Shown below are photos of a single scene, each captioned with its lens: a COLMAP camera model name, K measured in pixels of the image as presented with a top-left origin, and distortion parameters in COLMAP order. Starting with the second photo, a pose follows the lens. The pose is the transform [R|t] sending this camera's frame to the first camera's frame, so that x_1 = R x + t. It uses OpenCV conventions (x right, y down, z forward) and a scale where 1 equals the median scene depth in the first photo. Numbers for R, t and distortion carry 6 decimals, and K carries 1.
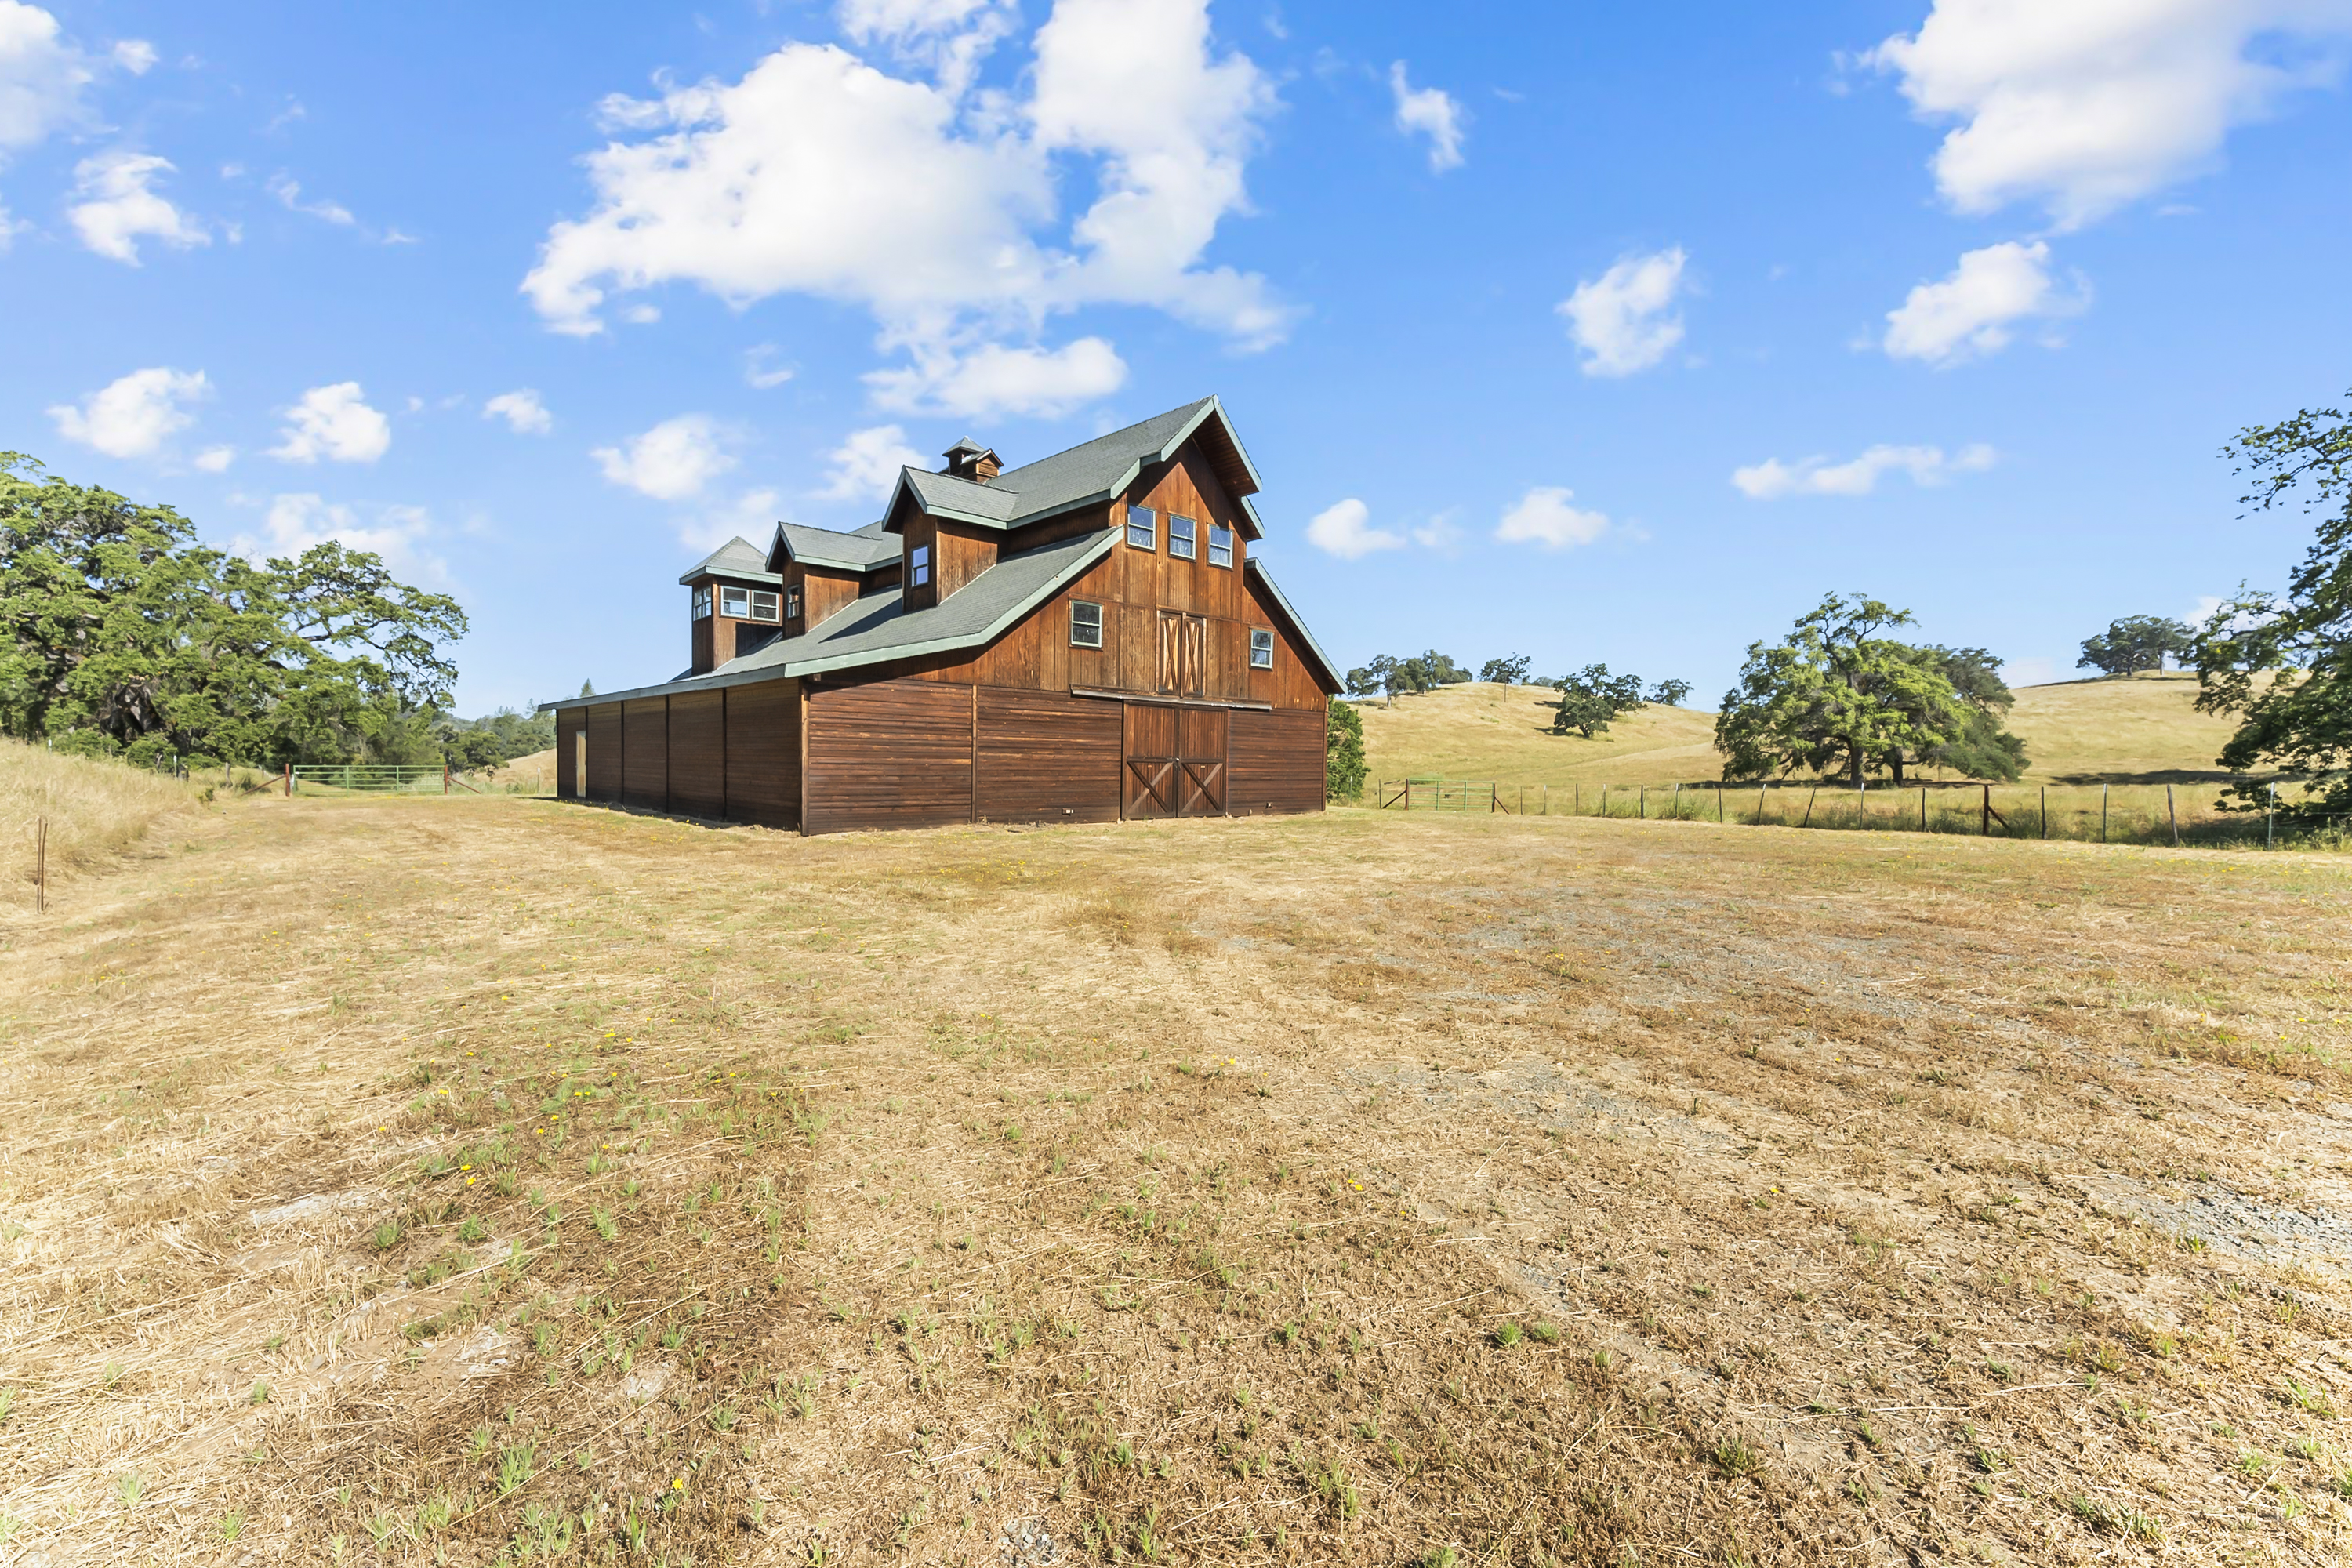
lens RADIAL K [[917.4, 0, 1176.0], [0, 917.4, 784.0], [0, 0, 1]] dist [0.000337, -0.000004]
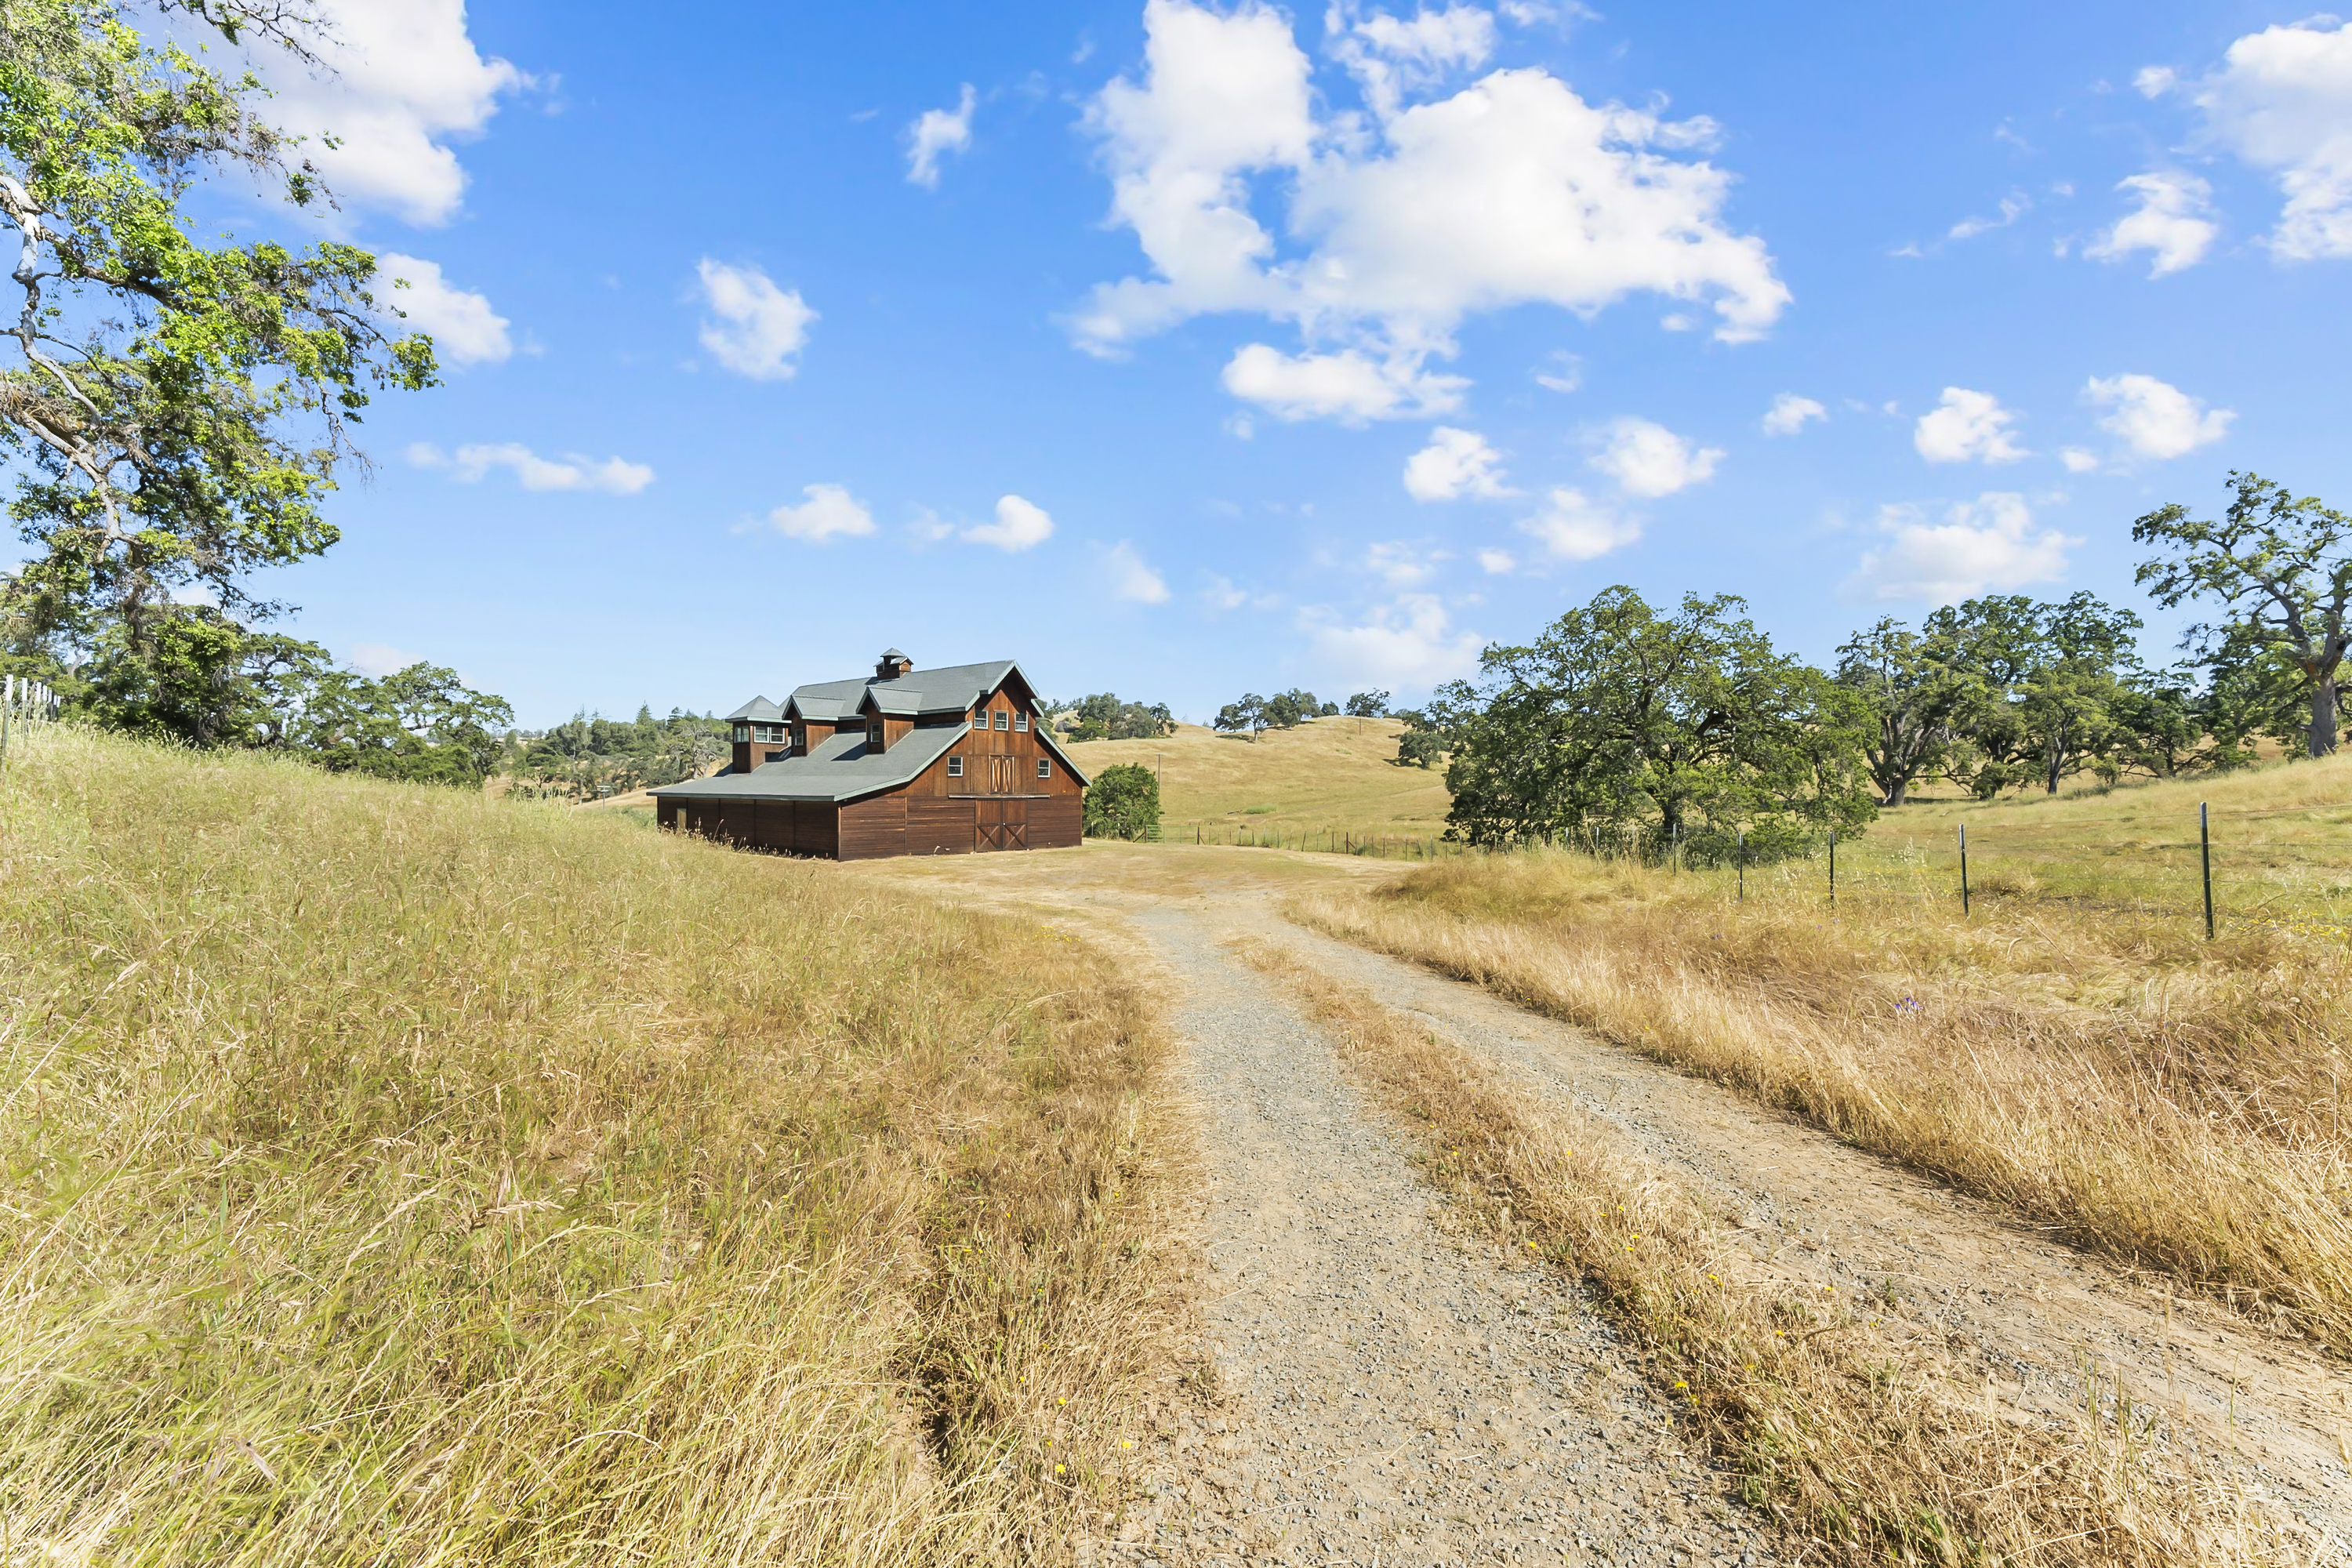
lens RADIAL K [[917.4, 0, 1176.0], [0, 917.4, 784.0], [0, 0, 1]] dist [0.000337, -0.000004]
pose [[0.994029, -0.008014, 0.108817, 0.078496], [0.010770, 0.999635, -0.024760, -0.027604], [-0.108579, 0.025784, 0.993753, -0.519103]]
